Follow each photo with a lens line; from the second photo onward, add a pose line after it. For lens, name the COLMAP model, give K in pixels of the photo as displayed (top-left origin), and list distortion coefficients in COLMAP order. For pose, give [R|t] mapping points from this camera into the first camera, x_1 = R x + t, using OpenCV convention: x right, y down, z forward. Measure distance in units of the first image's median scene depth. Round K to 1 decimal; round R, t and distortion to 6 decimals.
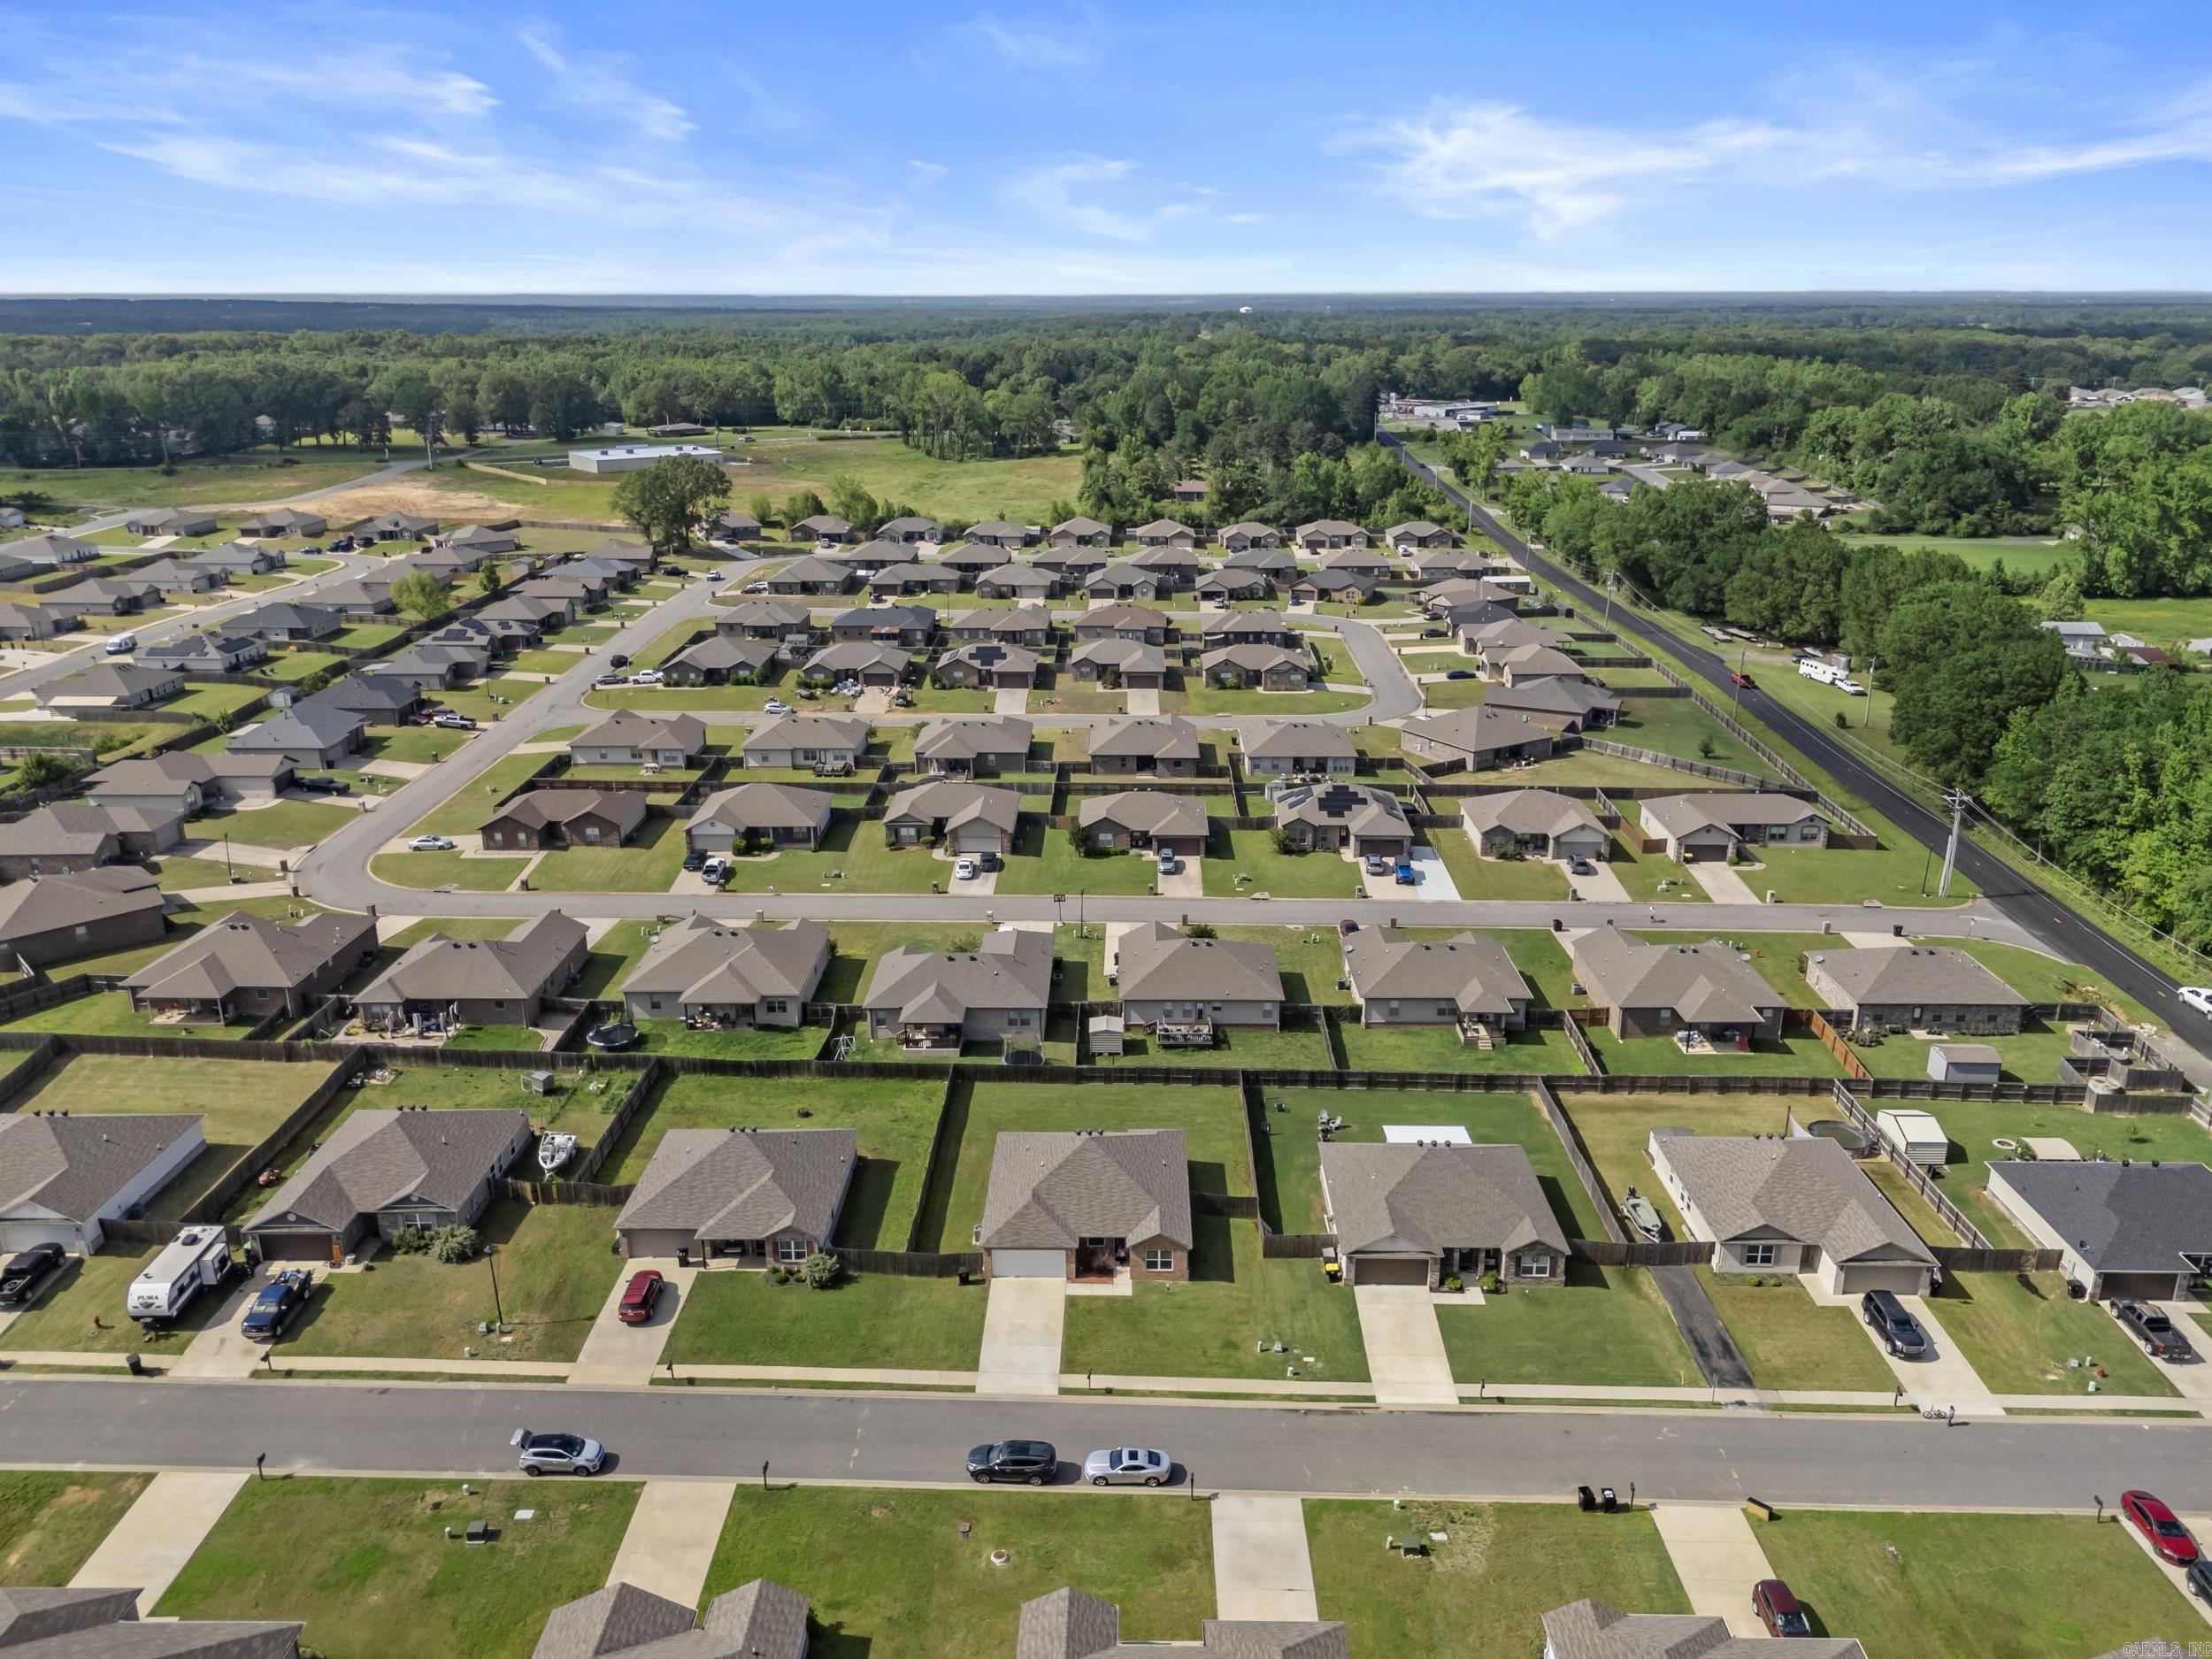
lens RADIAL K [[1620.3, 0, 1106.0], [0, 1620.3, 829.5], [0, 0, 1]] dist [0.037644, -0.003144]
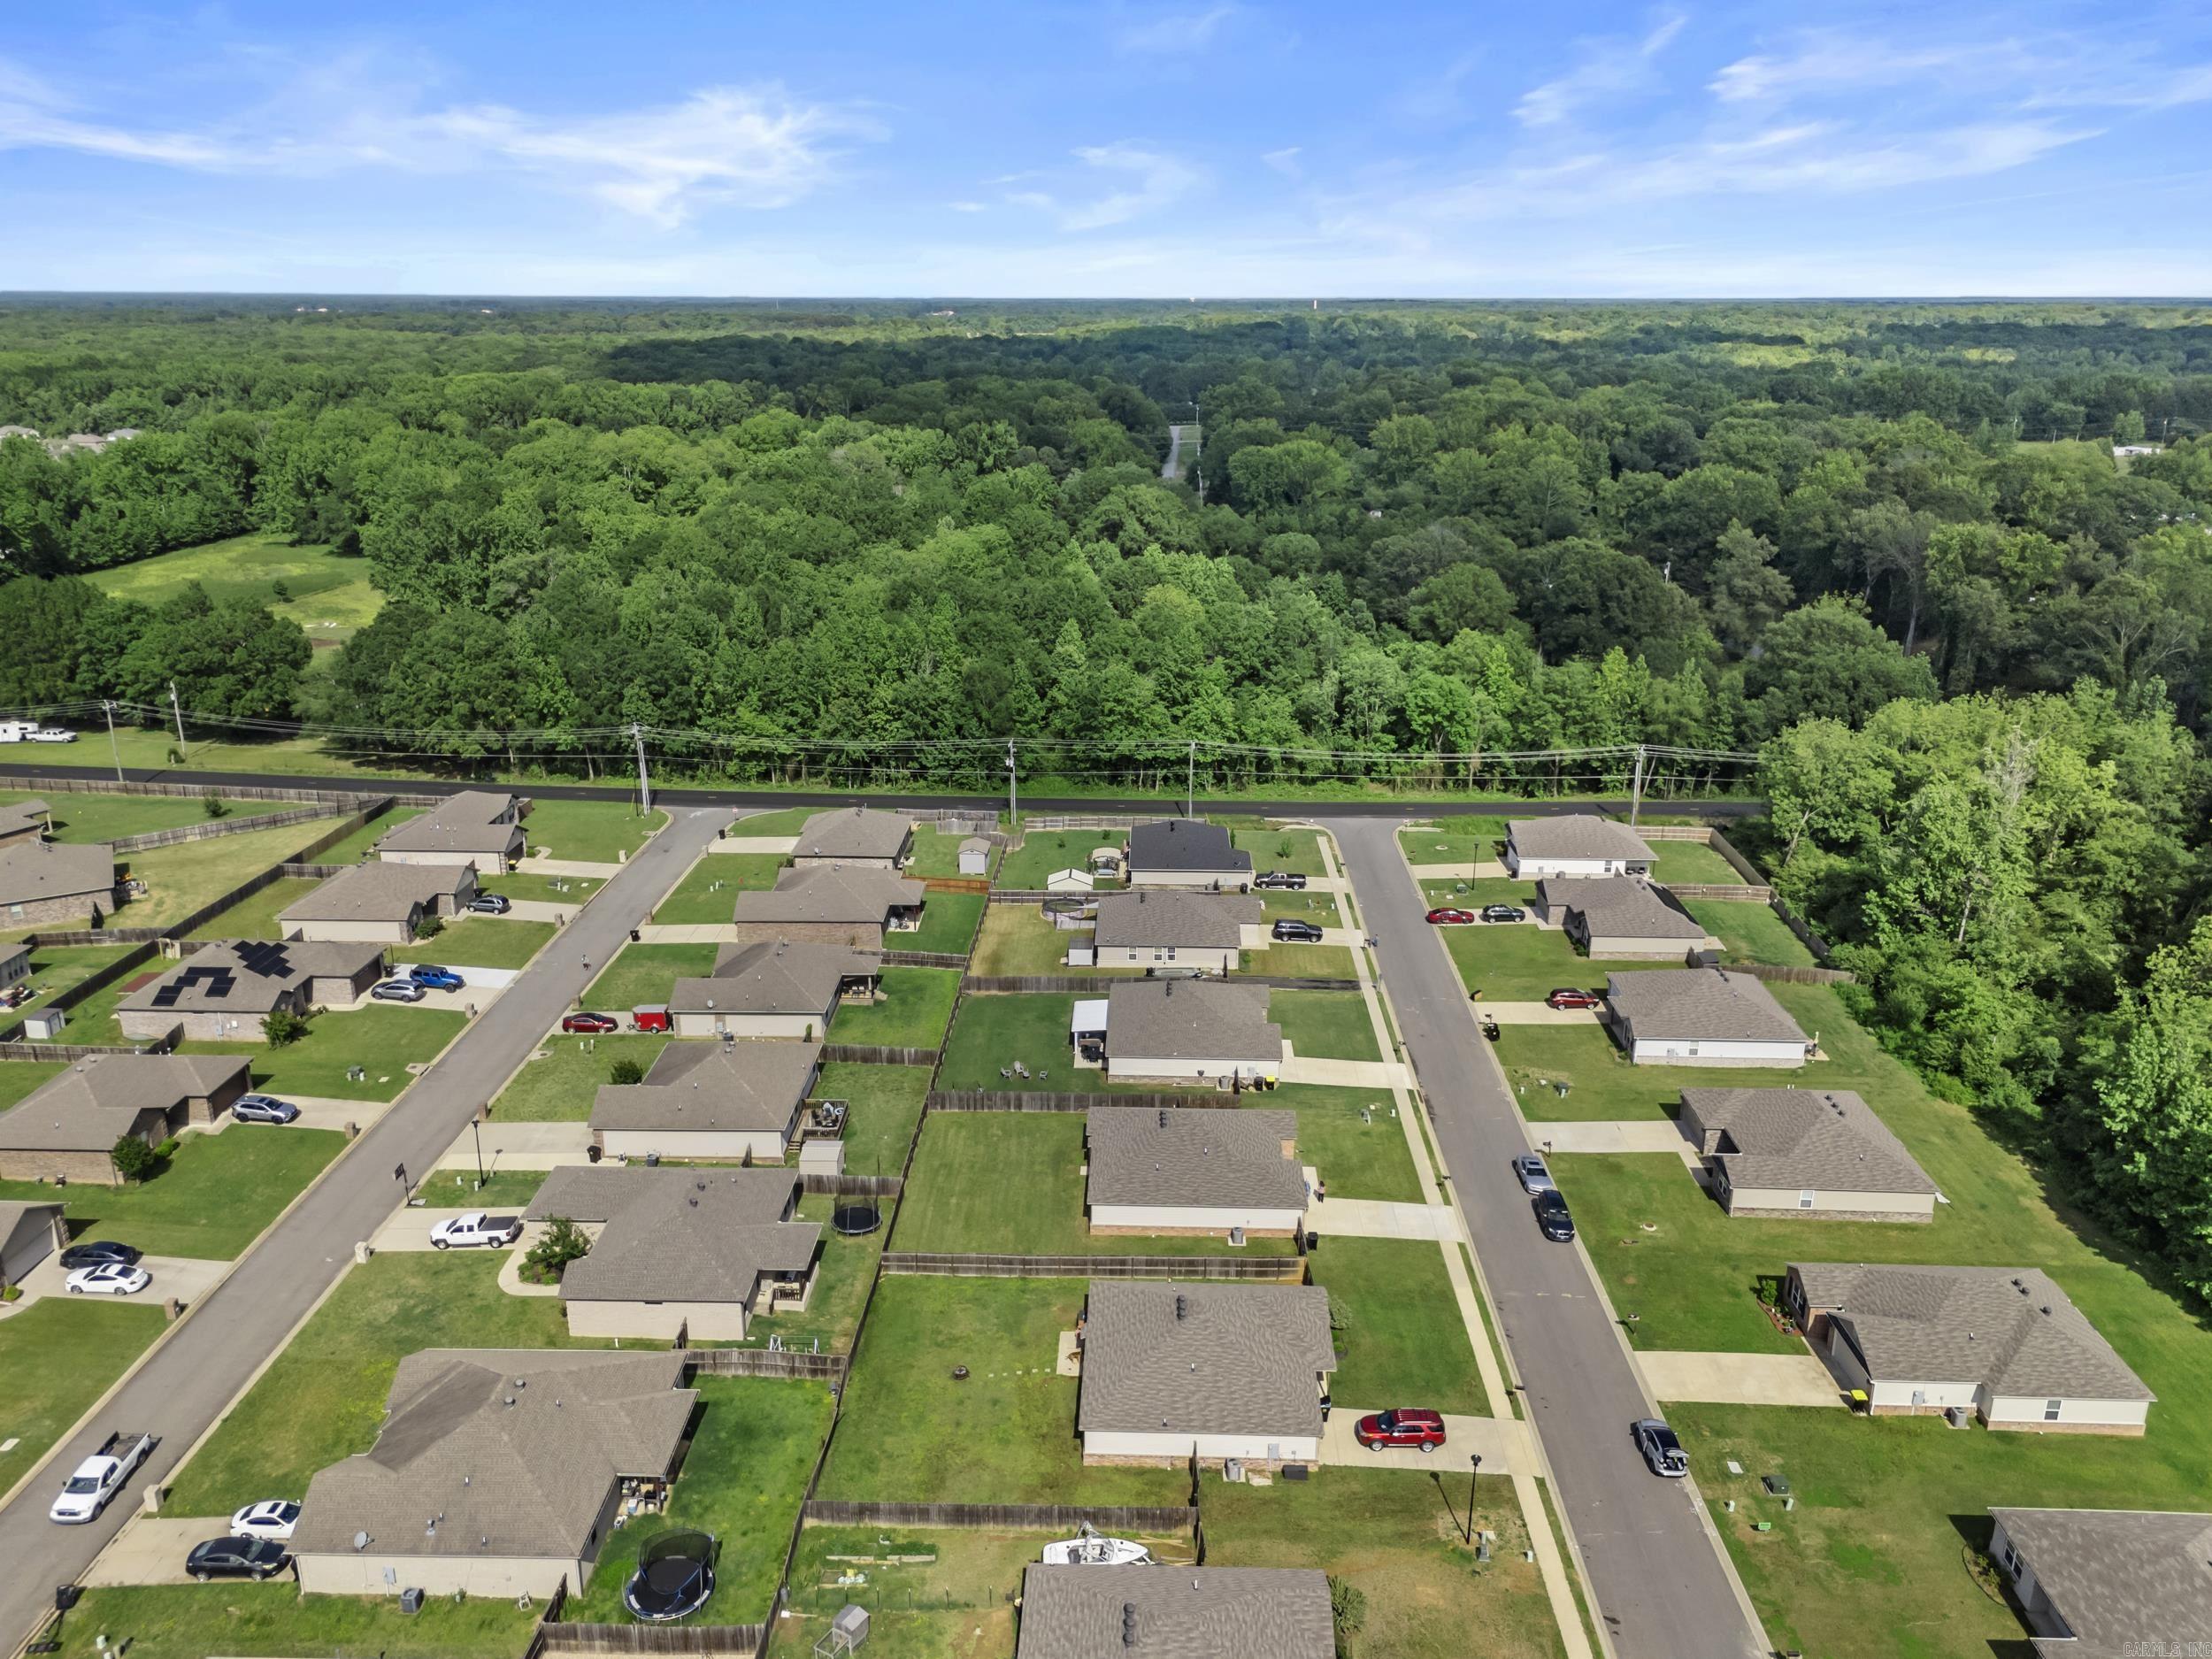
lens RADIAL K [[1620.3, 0, 1106.0], [0, 1620.3, 829.5], [0, 0, 1]] dist [0.037644, -0.003144]
pose [[0.020011, -0.308611, 0.950978, -0.929656], [0.308066, 0.906793, 0.287789, -0.285320], [-0.951155, 0.287205, 0.113219, 0.863030]]
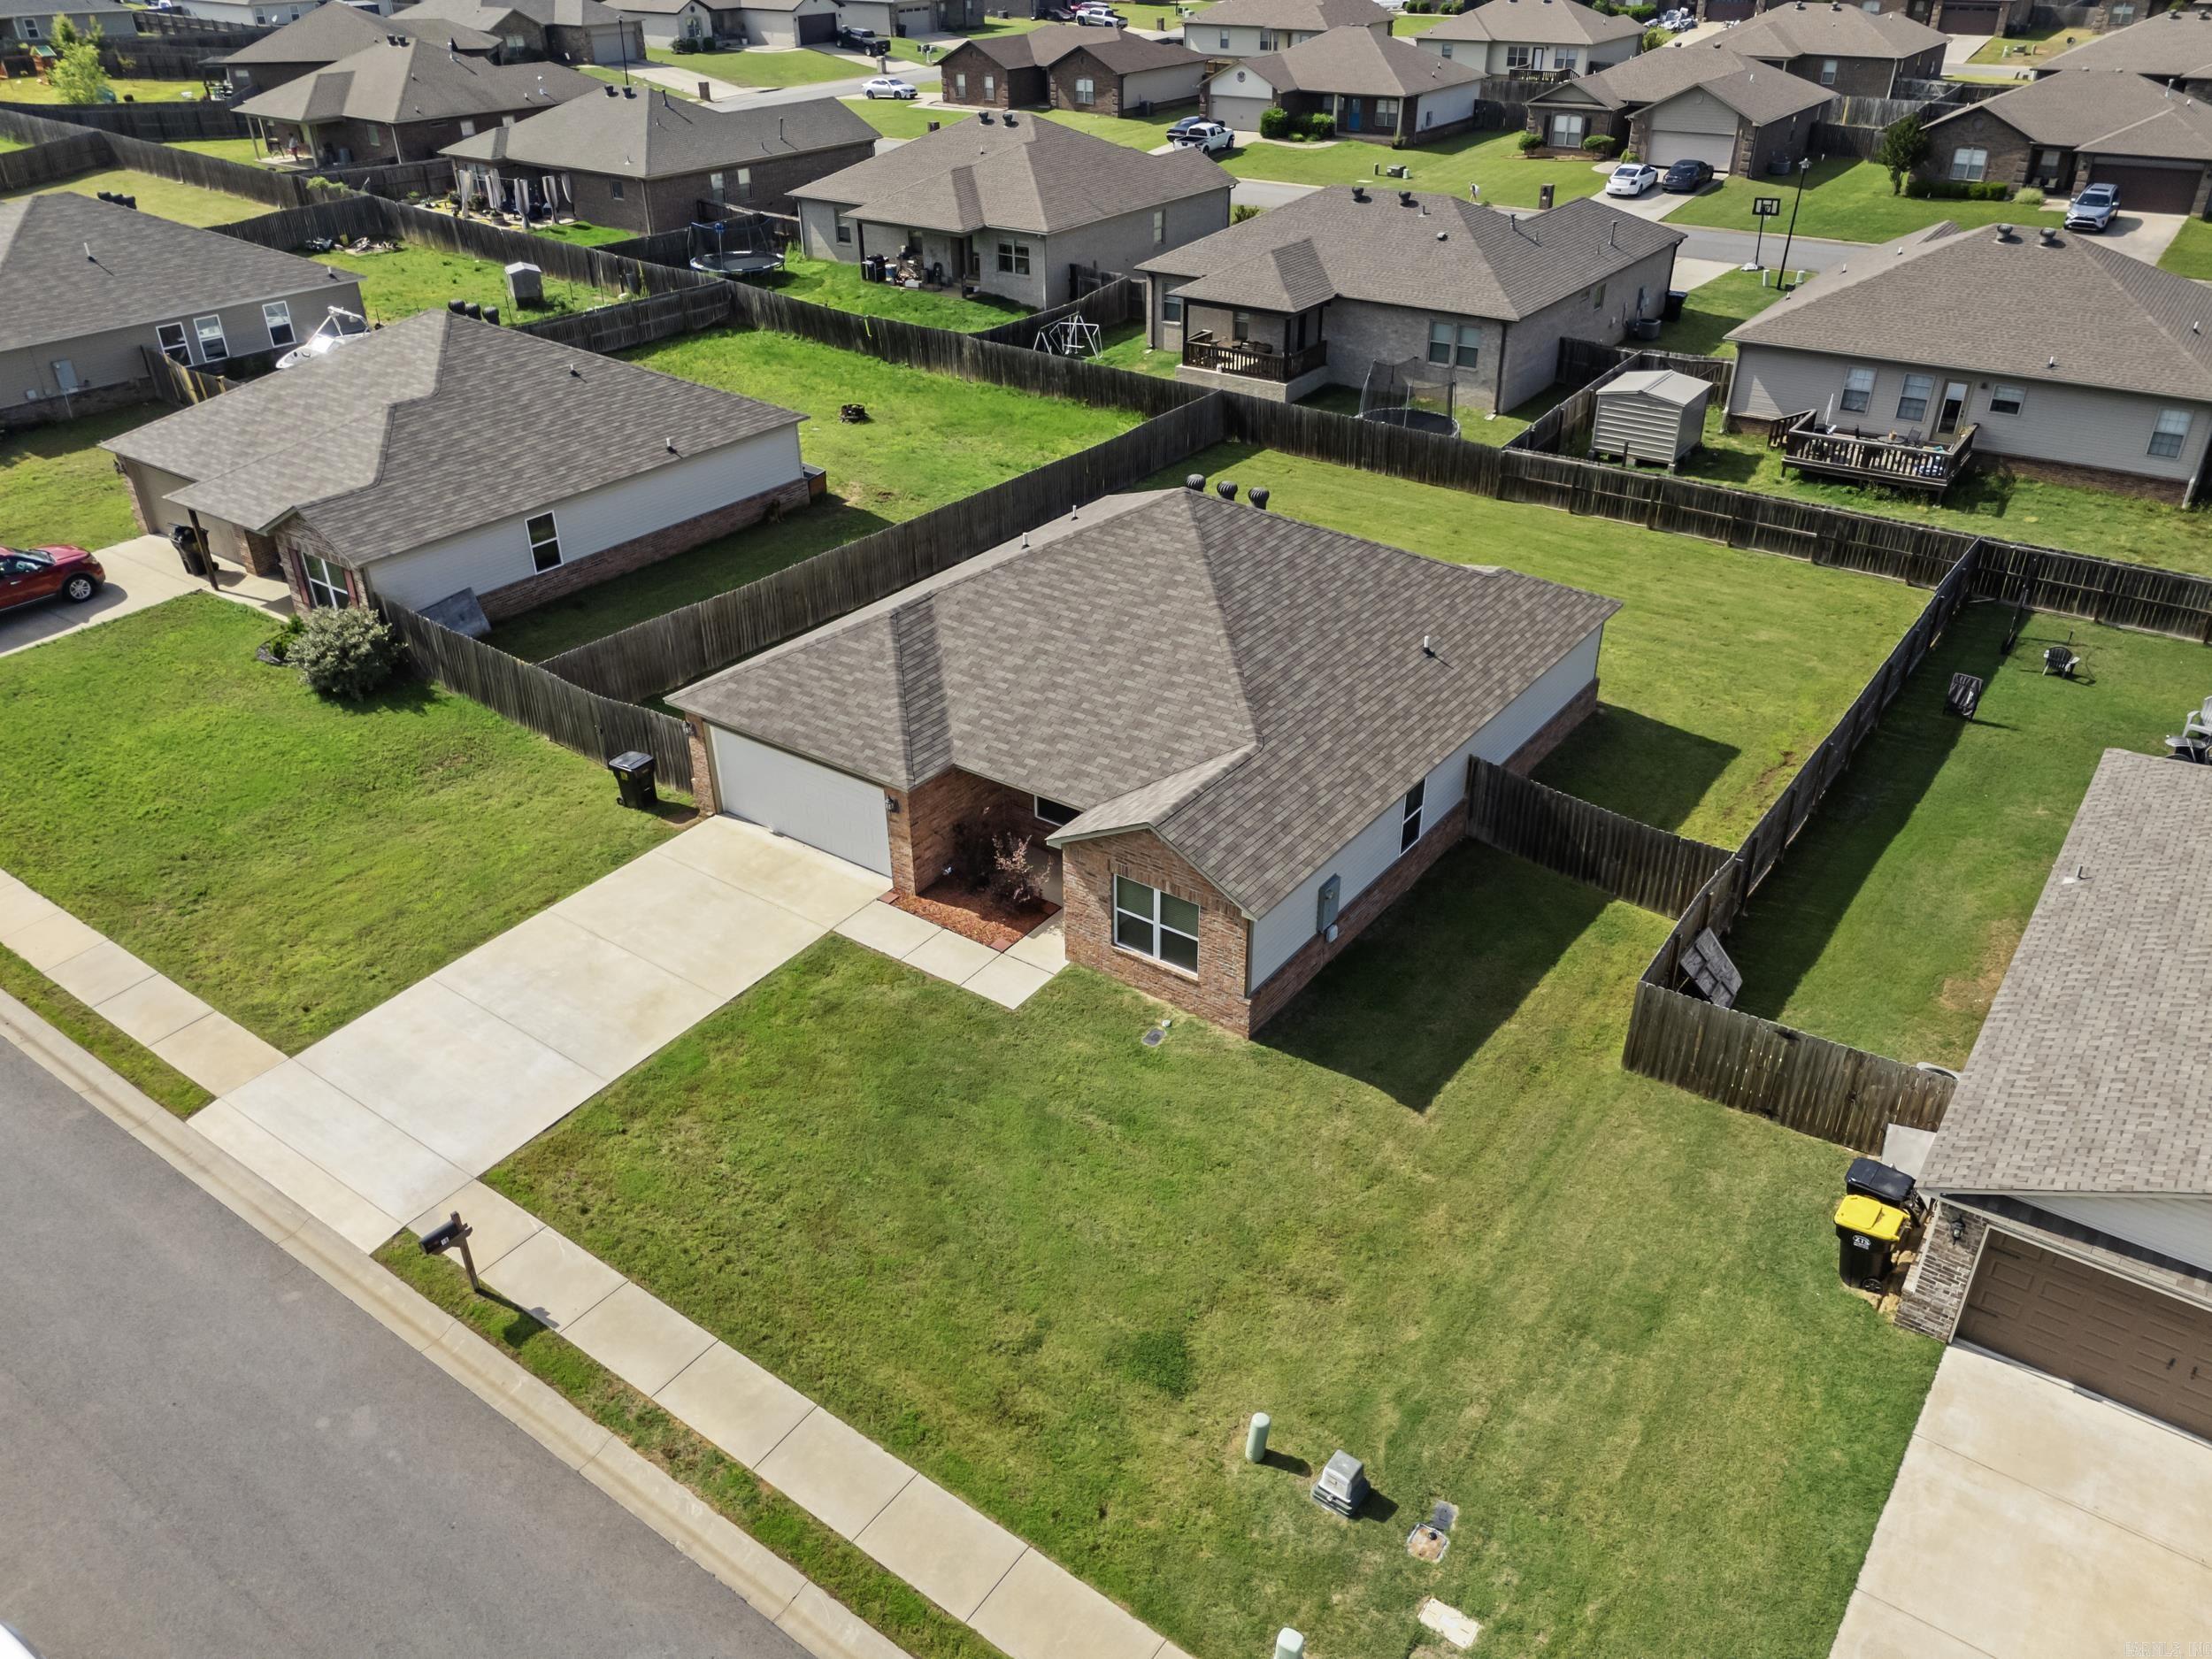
lens RADIAL K [[1620.3, 0, 1106.0], [0, 1620.3, 829.5], [0, 0, 1]] dist [0.037644, -0.003144]
pose [[0.820453, 0.287245, -0.494315, 0.138611], [-0.171100, 0.948358, 0.267099, 0.169206], [0.545510, -0.134565, 0.827231, 0.725484]]
